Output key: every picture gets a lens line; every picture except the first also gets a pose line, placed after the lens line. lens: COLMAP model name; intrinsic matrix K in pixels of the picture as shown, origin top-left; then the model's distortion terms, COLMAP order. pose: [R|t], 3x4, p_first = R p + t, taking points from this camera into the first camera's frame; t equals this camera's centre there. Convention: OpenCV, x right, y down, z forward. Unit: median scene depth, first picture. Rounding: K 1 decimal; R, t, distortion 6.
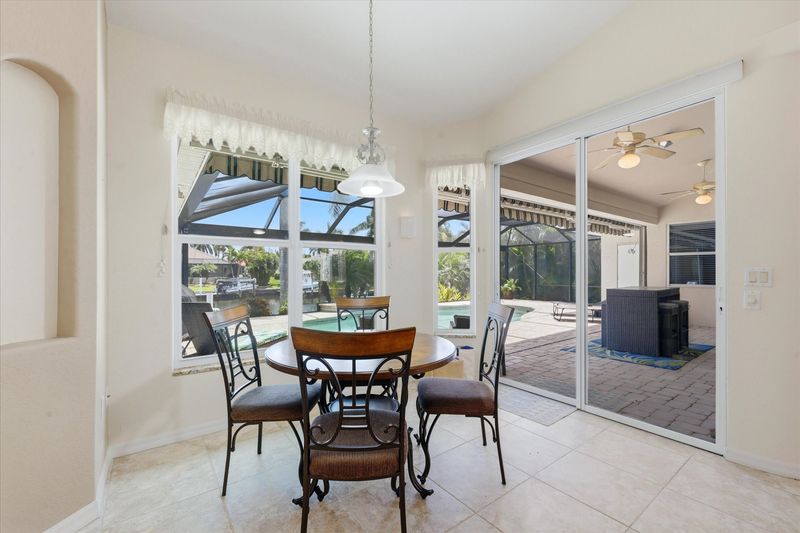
lens RADIAL K [[334.2, 0, 395.6], [0, 334.2, 270.0], [0, 0, 1]] dist [0.007244, -0.001157]
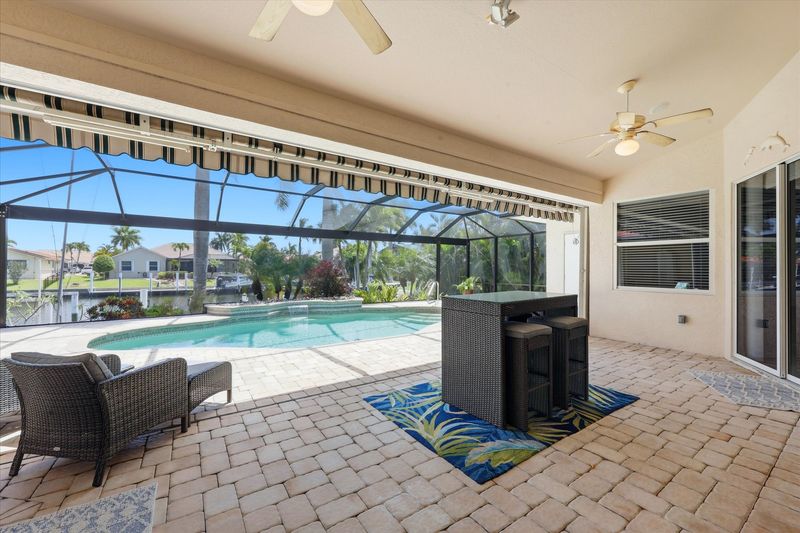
lens RADIAL K [[321.1, 0, 399.7], [0, 321.1, 268.5], [0, 0, 1]] dist [-0.000079, -0.000050]
pose [[0.998537, 0.005449, -0.053795, 0.322932], [-0.005077, 0.999962, 0.007043, 0.001291], [0.053831, -0.006759, 0.998527, 0.240586]]
